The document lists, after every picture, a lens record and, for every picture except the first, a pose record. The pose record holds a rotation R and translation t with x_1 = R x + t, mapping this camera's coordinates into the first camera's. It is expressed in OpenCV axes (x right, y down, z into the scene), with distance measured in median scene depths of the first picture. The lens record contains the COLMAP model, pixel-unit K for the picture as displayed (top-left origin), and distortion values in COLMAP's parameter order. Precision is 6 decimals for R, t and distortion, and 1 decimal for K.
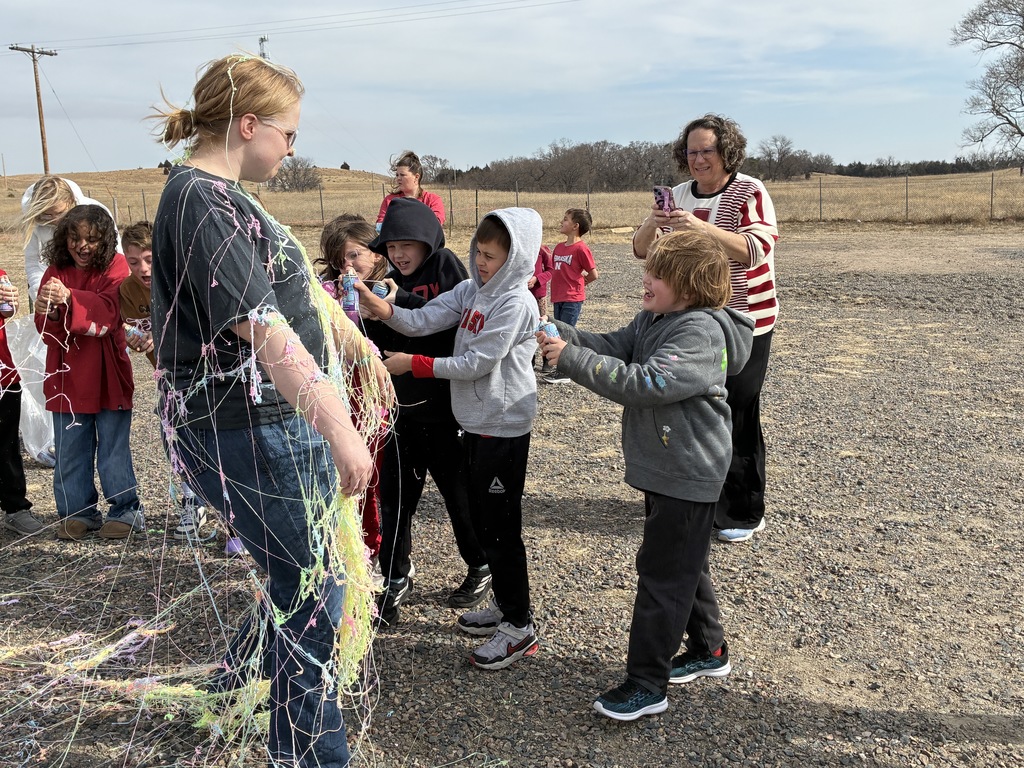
lens RADIAL K [[1072.5, 0, 502.2], [0, 1072.5, 382.8], [0, 0, 1]] dist [0.005884, 0.008015]
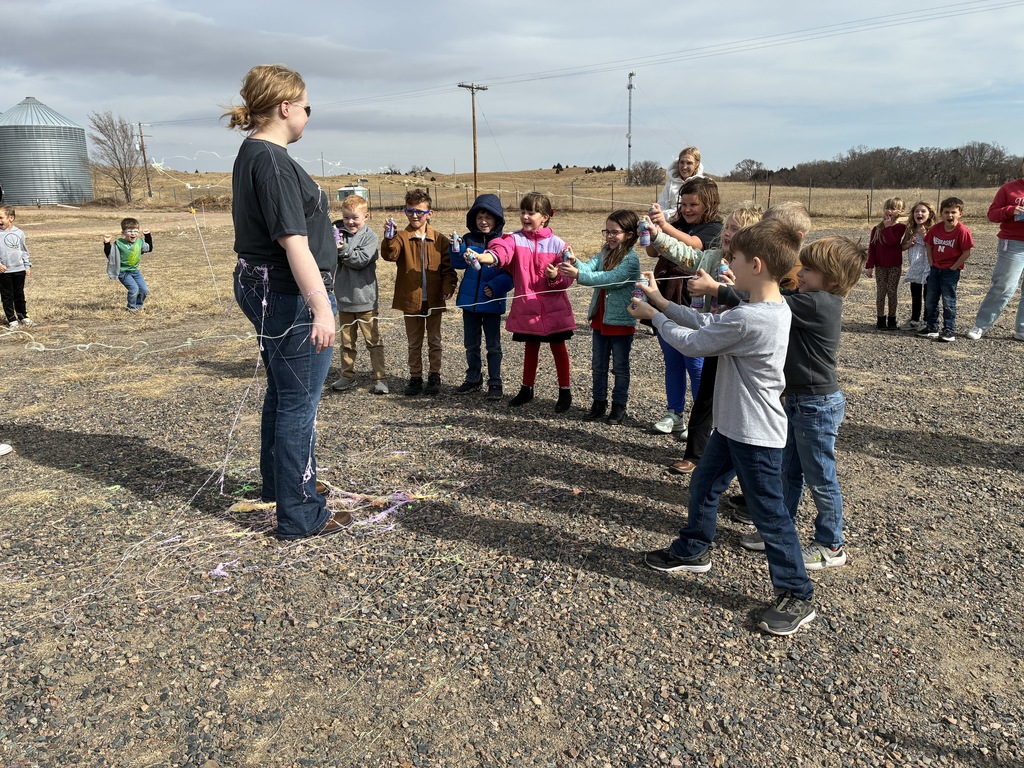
lens RADIAL K [[767.8, 0, 512.0], [0, 767.8, 384.0], [0, 0, 1]] dist [0.011899, -0.038459]
pose [[0.935987, 0.096966, -0.338416, 0.080884], [-0.071530, 0.993648, 0.086872, -0.008294], [0.344690, -0.057104, 0.936978, 0.130614]]
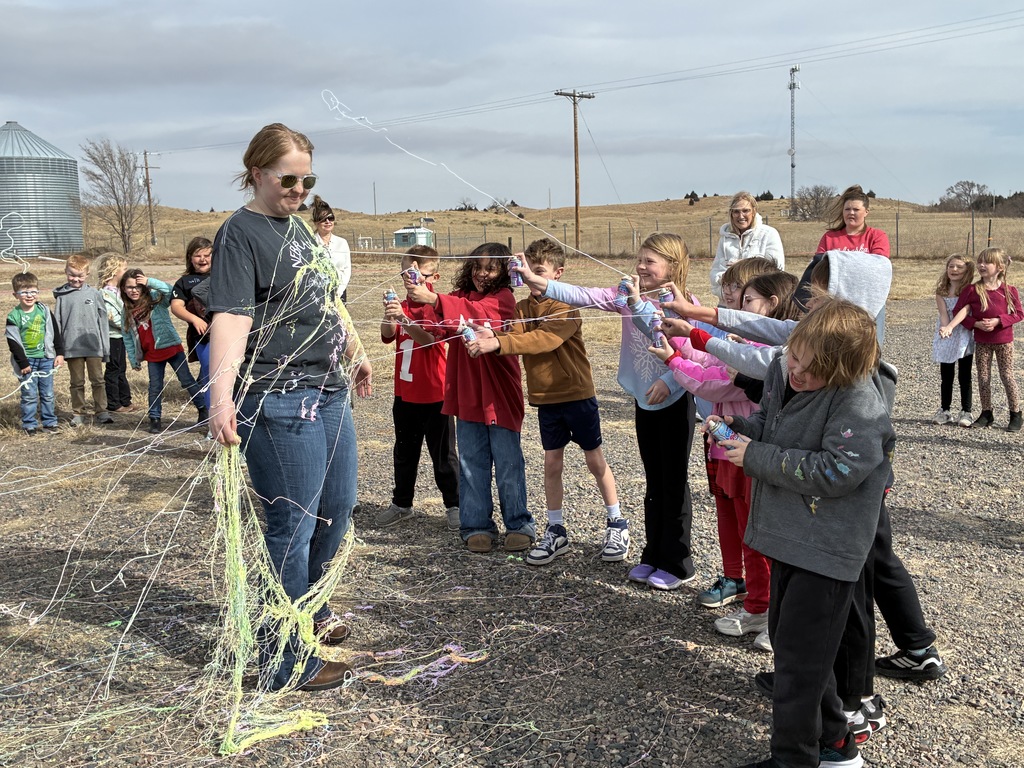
lens RADIAL K [[1072.5, 0, 502.2], [0, 1072.5, 382.8], [0, 0, 1]] dist [0.005884, 0.008015]
pose [[0.888811, 0.062404, -0.454006, 0.123478], [-0.074296, 0.997201, -0.008382, -0.021826], [0.452212, 0.041181, 0.890959, 0.062496]]
